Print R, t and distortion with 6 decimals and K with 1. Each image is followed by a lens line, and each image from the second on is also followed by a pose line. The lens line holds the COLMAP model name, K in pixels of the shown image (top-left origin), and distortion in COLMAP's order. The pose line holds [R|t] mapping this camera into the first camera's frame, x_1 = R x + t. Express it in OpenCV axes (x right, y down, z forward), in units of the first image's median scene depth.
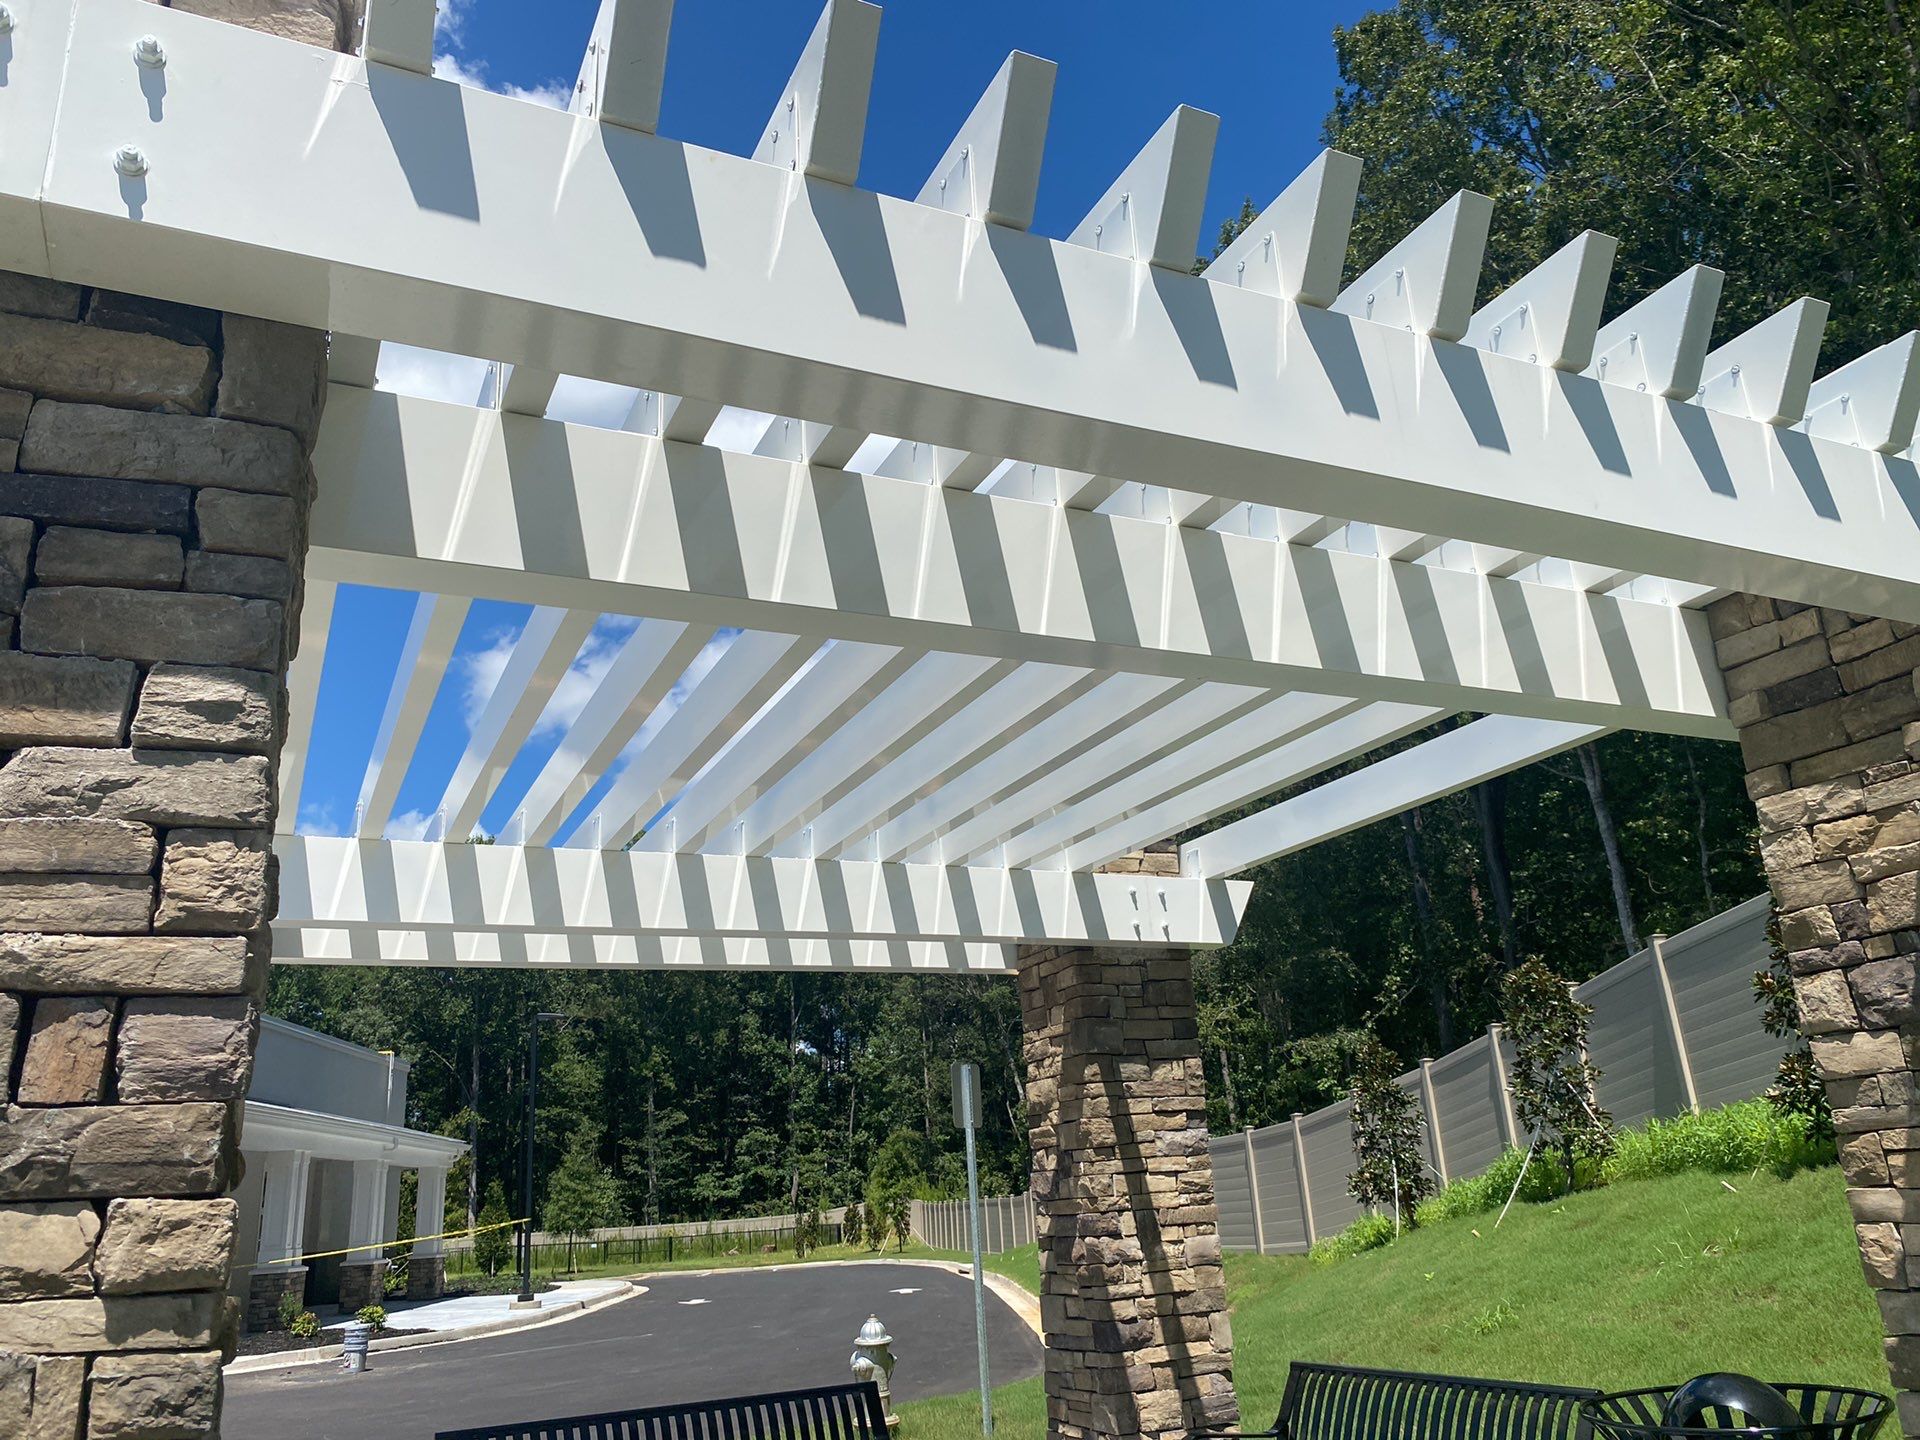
lens RADIAL K [[1491.2, 0, 958.8], [0, 1491.2, 723.0], [0, 0, 1]] dist [-0.009444, -0.005619]
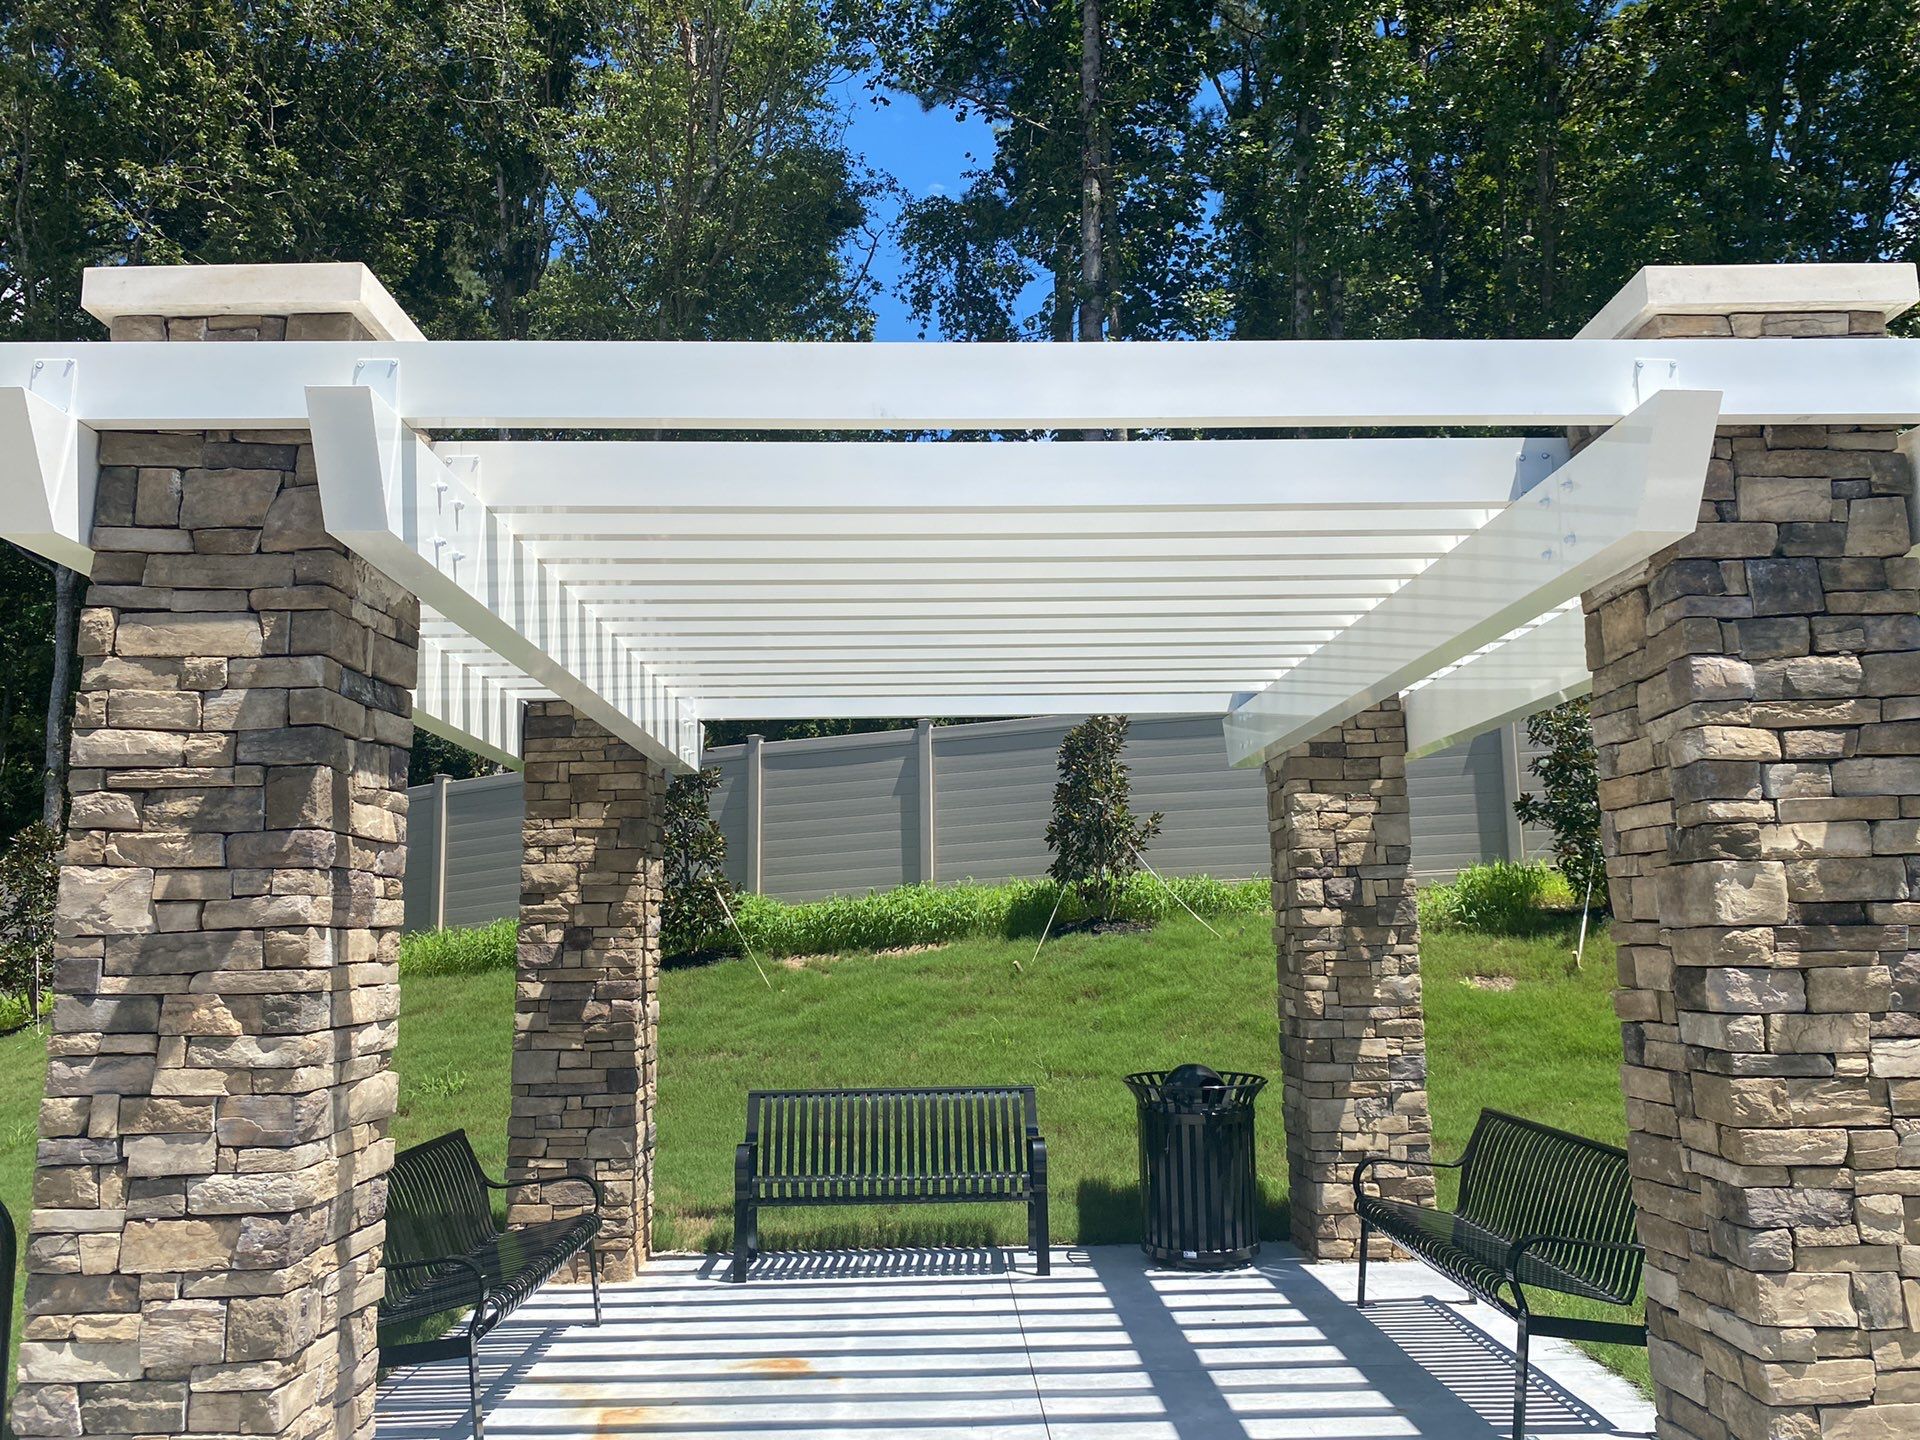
lens RADIAL K [[1491.2, 0, 957.5], [0, 1491.2, 716.8], [0, 0, 1]] dist [-0.009444, -0.005619]
pose [[0.417296, 0.204508, 0.885461, -0.879768], [-0.290595, 0.953221, -0.083208, 0.149993], [-0.861056, -0.222588, 0.457205, 0.276512]]
